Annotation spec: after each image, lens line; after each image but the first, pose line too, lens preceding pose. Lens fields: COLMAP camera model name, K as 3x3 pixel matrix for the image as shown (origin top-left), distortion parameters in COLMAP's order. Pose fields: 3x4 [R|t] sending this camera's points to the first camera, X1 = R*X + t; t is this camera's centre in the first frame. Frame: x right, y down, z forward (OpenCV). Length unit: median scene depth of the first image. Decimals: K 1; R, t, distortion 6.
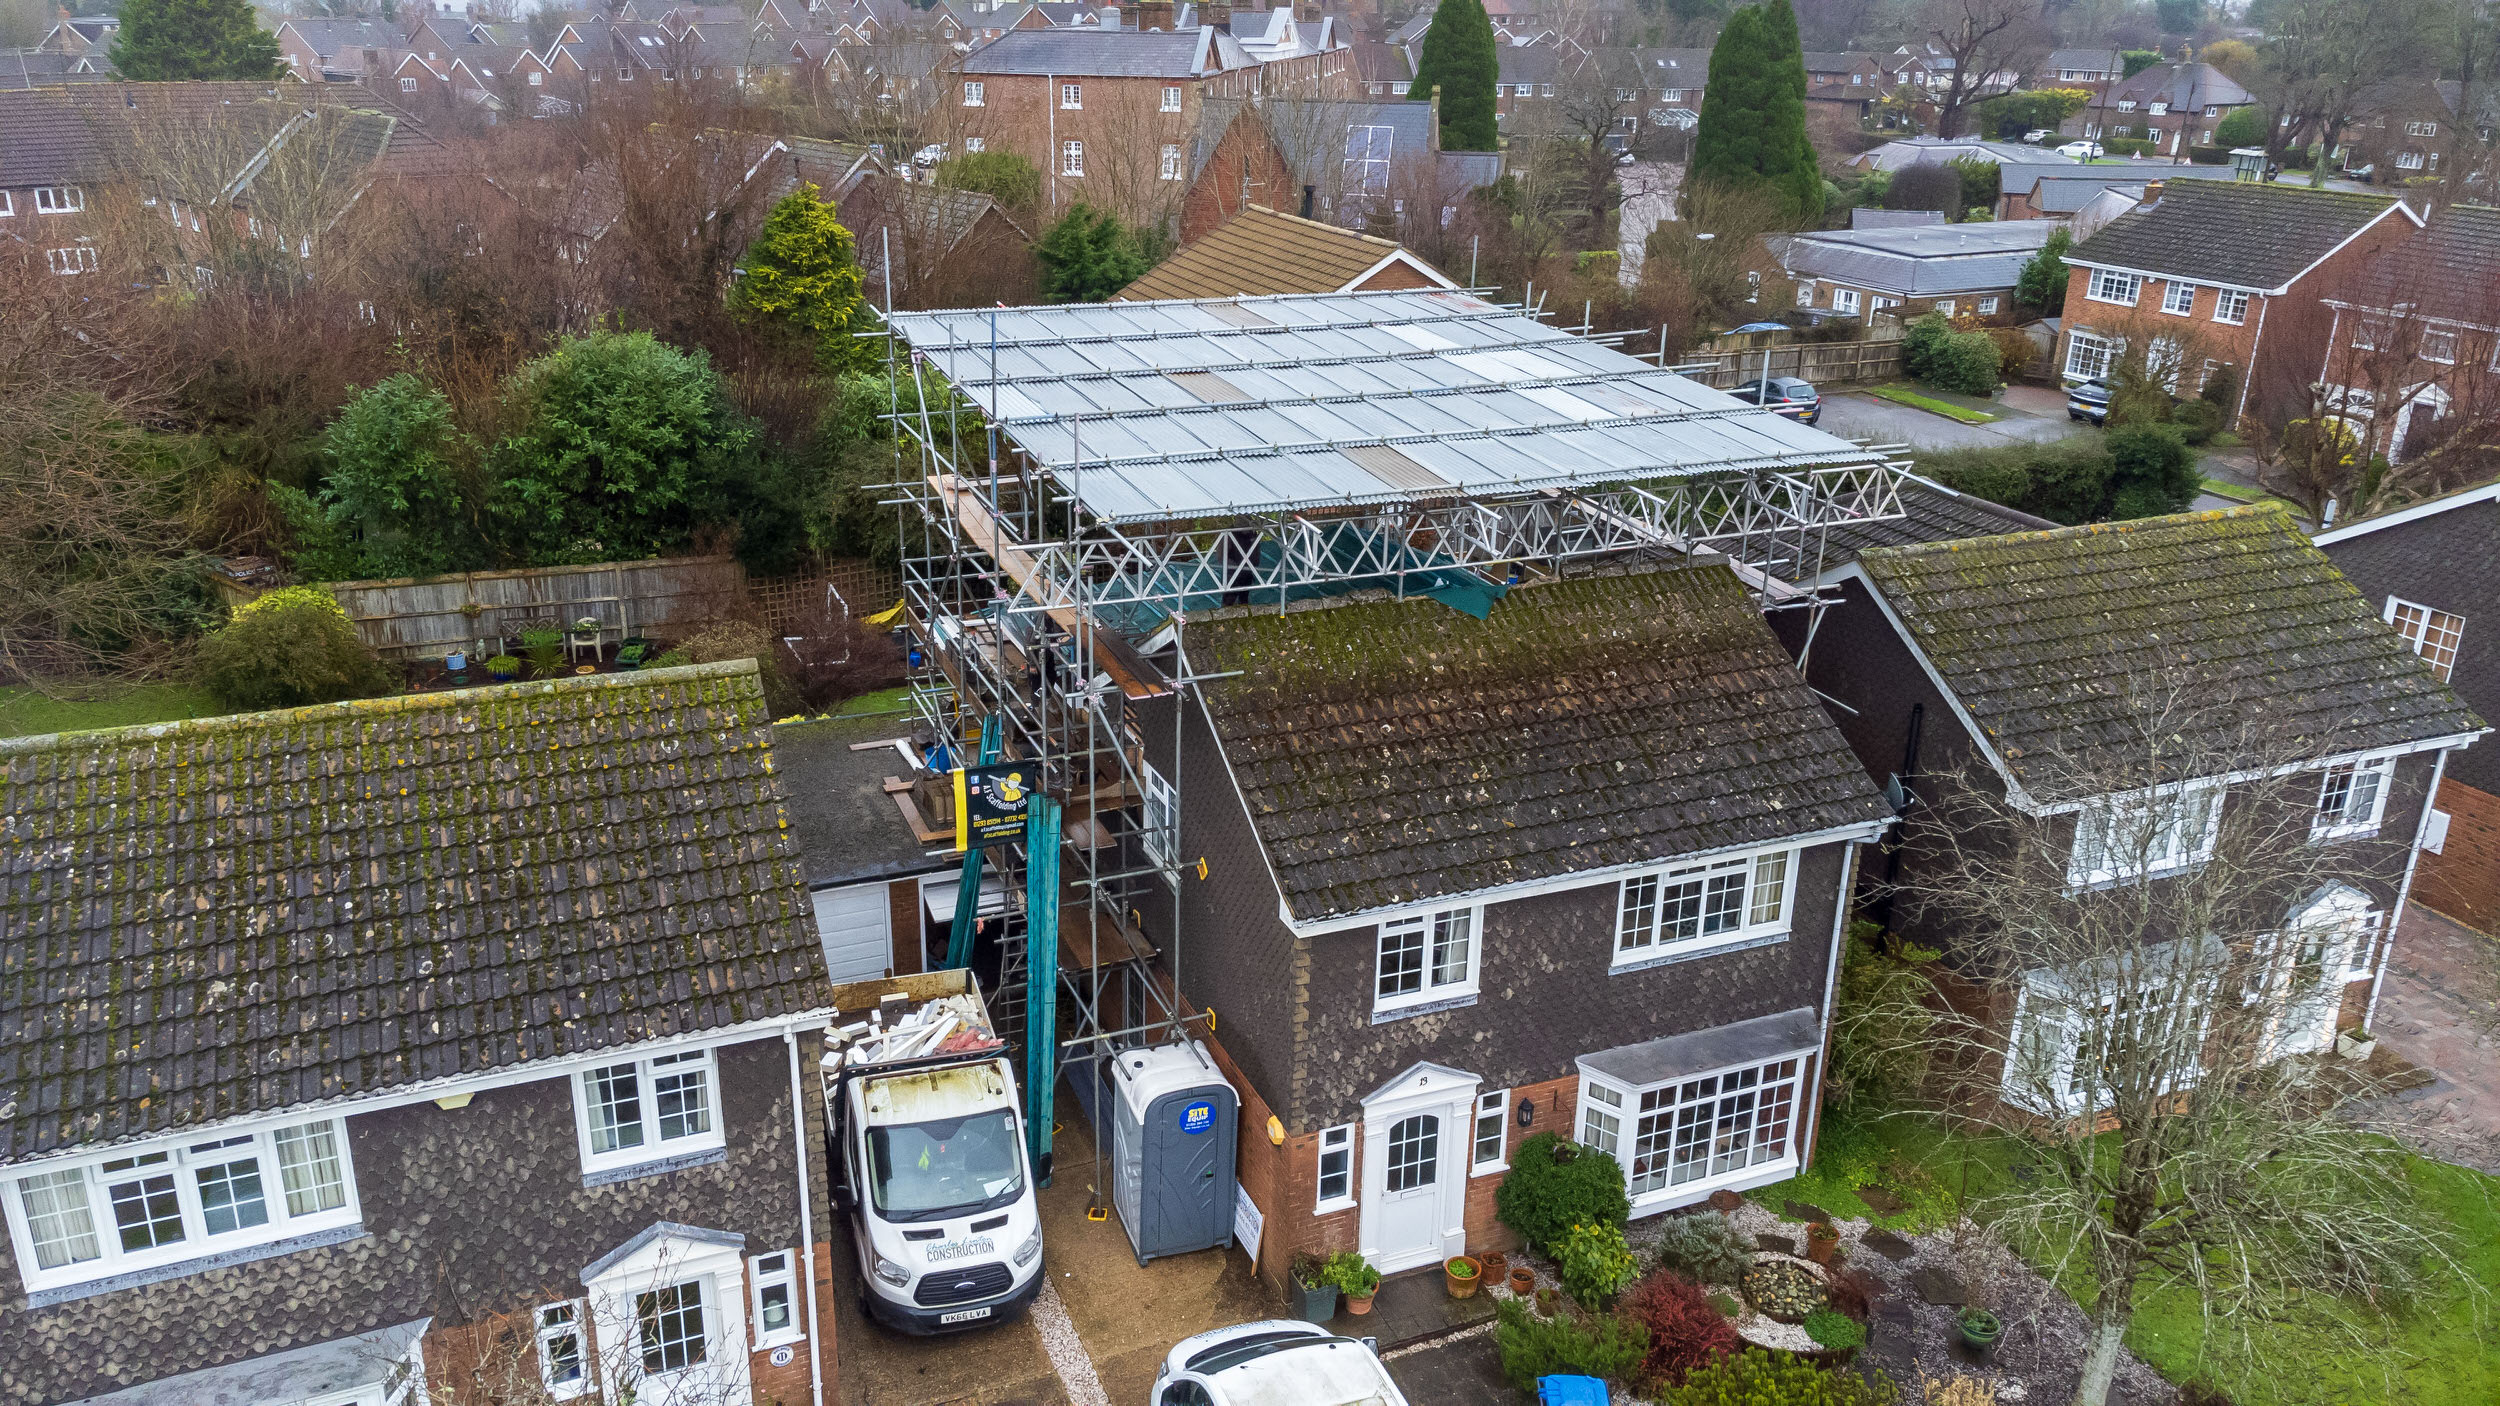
lens RADIAL K [[1836.8, 0, 1235.7], [0, 1836.8, 703.4], [0, 0, 1]] dist [0.045928, 0.007353]
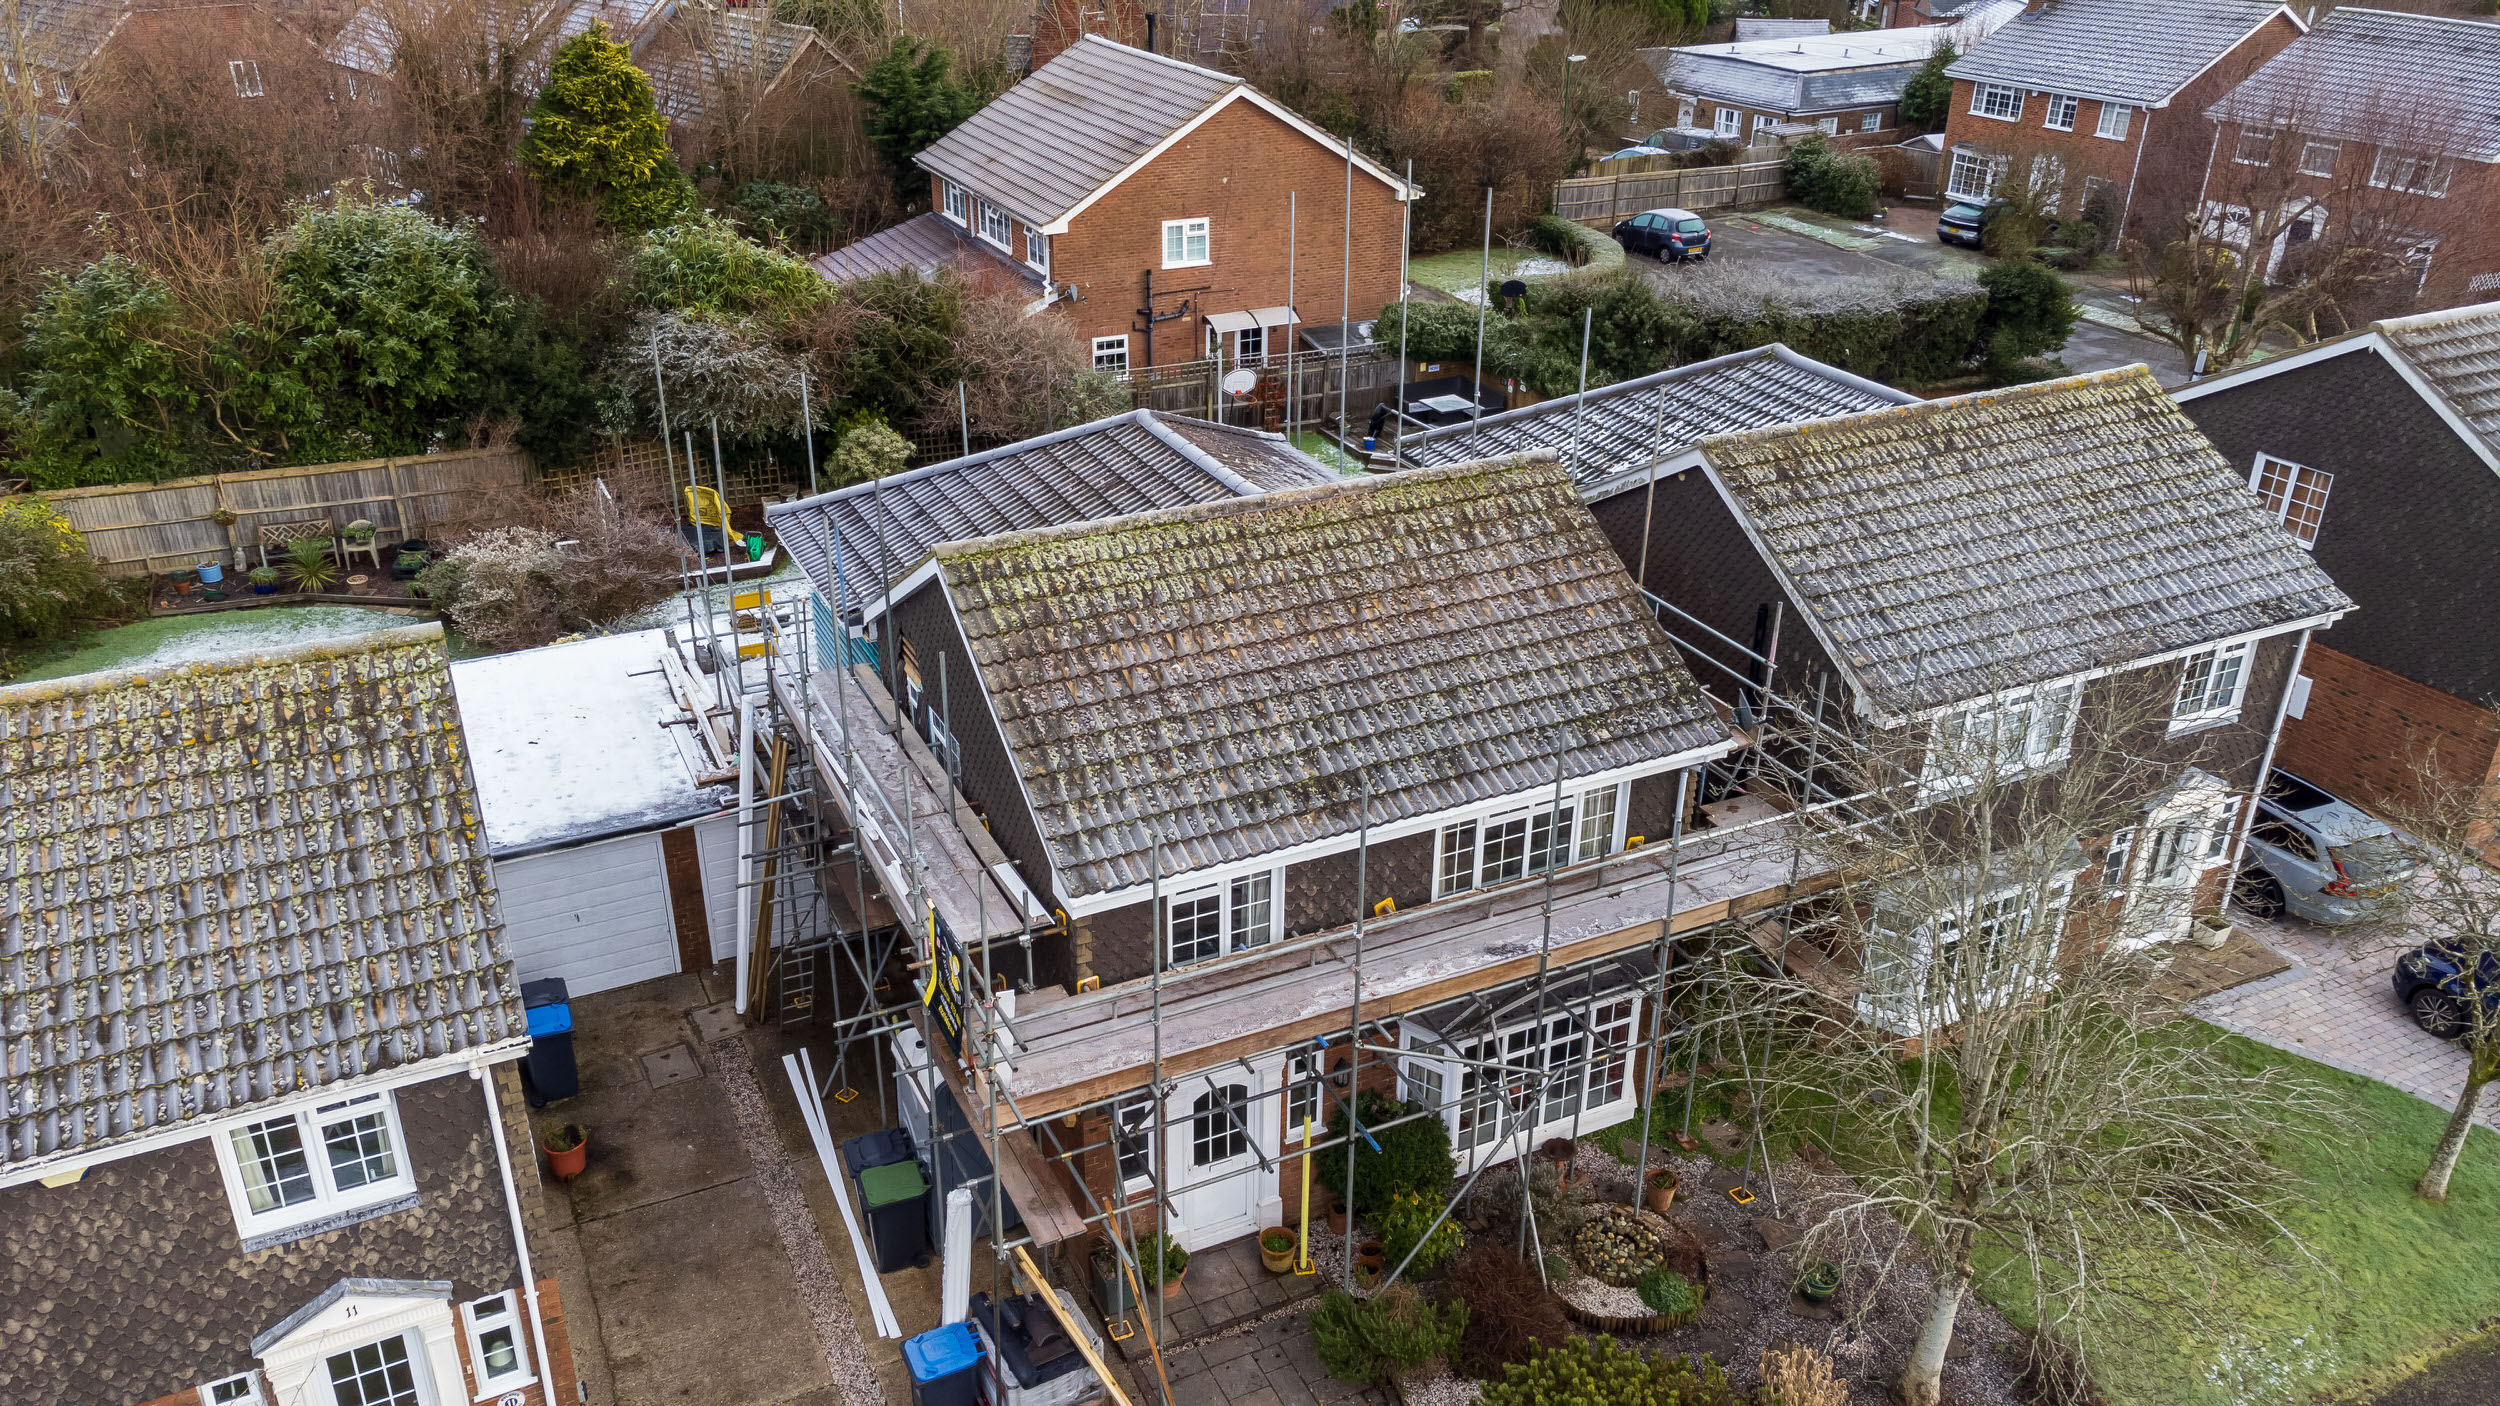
lens RADIAL K [[1836.8, 0, 1235.7], [0, 1836.8, 703.4], [0, 0, 1]] dist [0.045928, 0.007353]
pose [[0.998226, -0.035889, 0.047506, 0.066757], [0.031317, 0.995106, 0.093718, -0.052469], [-0.050637, -0.092064, 0.994465, 0.098702]]
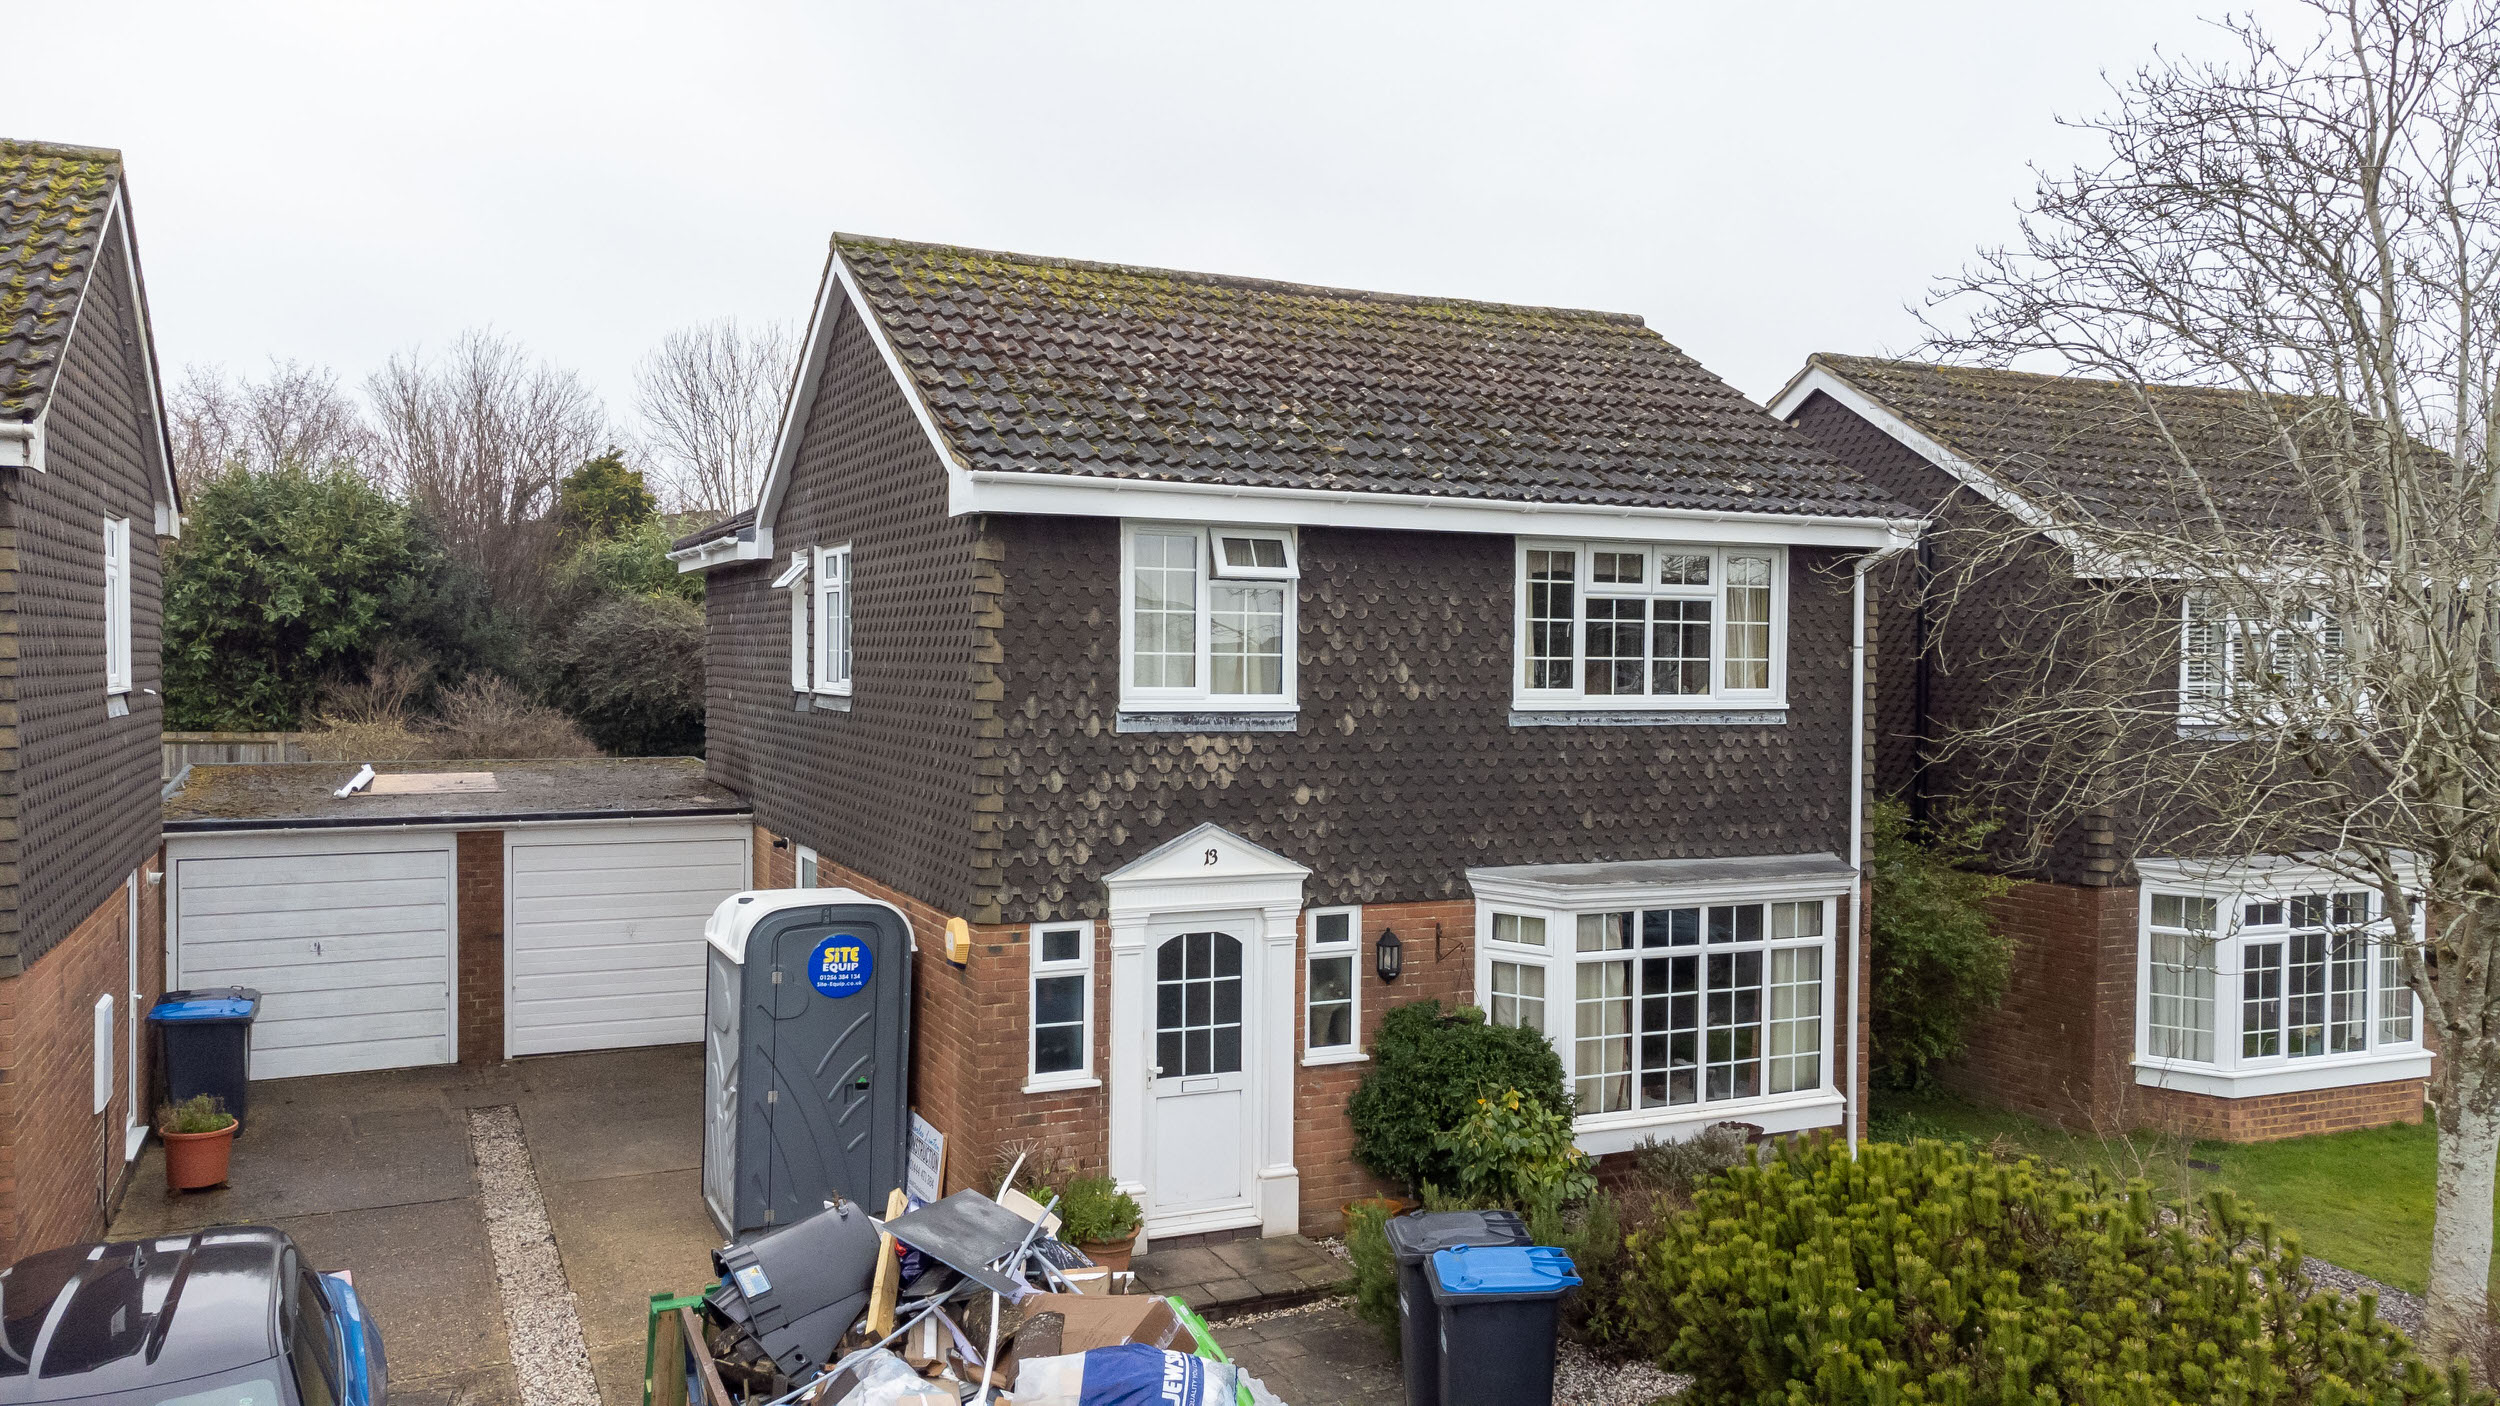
lens RADIAL K [[1863.2, 0, 1223.8], [0, 1863.2, 706.9], [0, 0, 1]] dist [0.005109, 0.063341]
pose [[0.999338, -0.008647, 0.035327, 0.082879], [0.019963, 0.942344, -0.334051, 0.350056], [-0.030401, 0.334535, 0.941893, 0.404247]]
